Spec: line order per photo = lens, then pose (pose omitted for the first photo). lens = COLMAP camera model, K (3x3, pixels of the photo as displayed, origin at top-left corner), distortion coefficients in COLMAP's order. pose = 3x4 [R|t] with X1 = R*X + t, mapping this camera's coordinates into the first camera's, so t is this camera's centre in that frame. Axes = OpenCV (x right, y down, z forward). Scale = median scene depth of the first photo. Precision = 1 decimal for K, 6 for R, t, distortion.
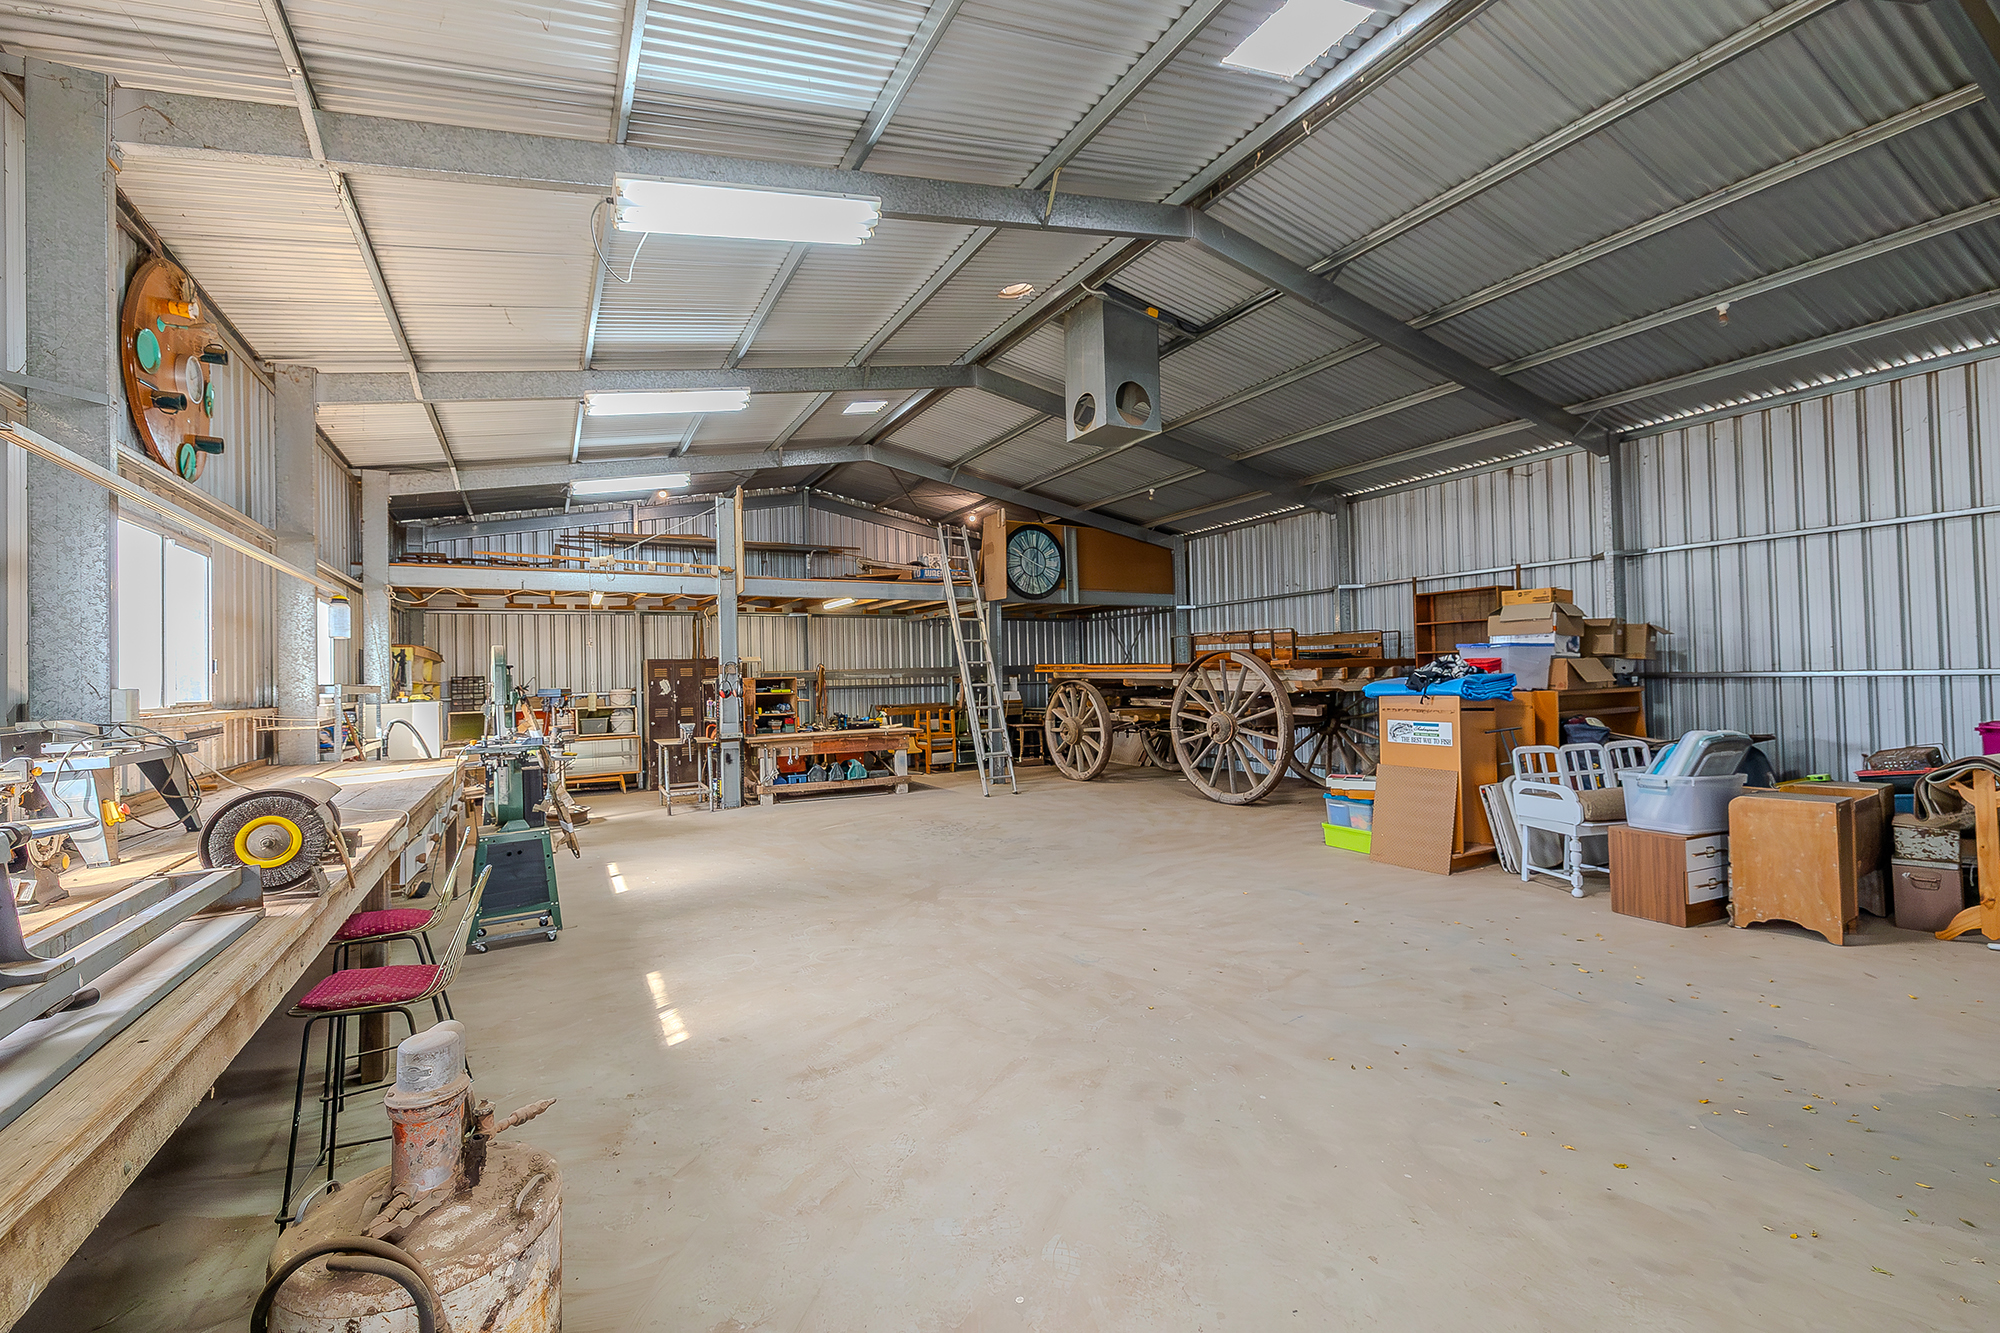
lens RADIAL K [[854.9, 0, 1002.3], [0, 854.9, 660.6], [0, 0, 1]] dist [0.000953, -0.004642]
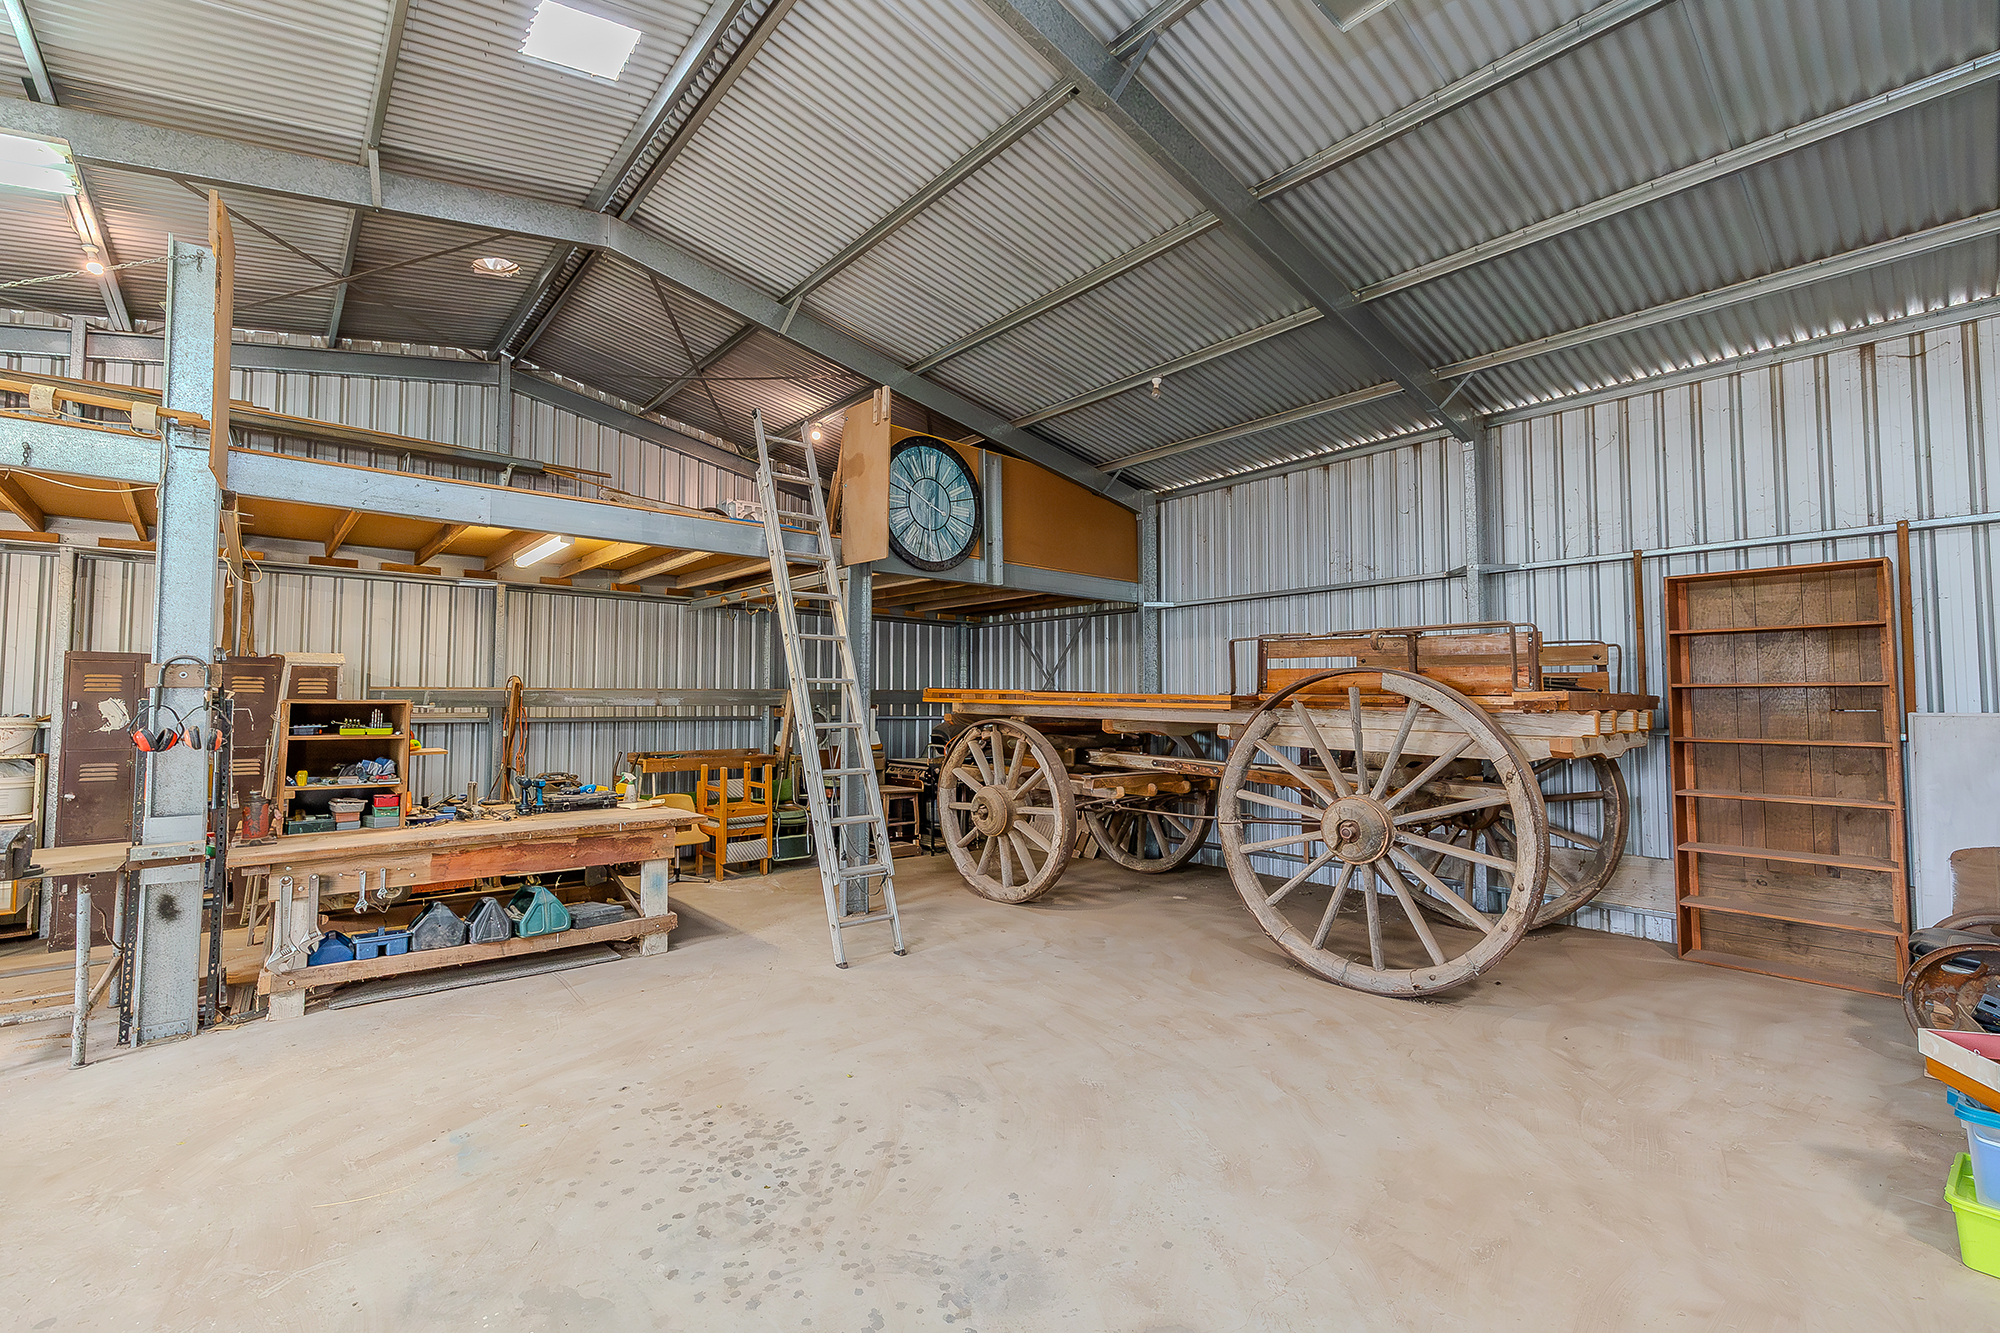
lens RADIAL K [[854.9, 0, 1002.3], [0, 854.9, 660.6], [0, 0, 1]] dist [0.000953, -0.004642]
pose [[0.976835, 0.034971, 0.211115, -0.032781], [-0.027766, 0.998930, -0.036998, 0.006035], [-0.212183, 0.030279, 0.976761, 0.463594]]
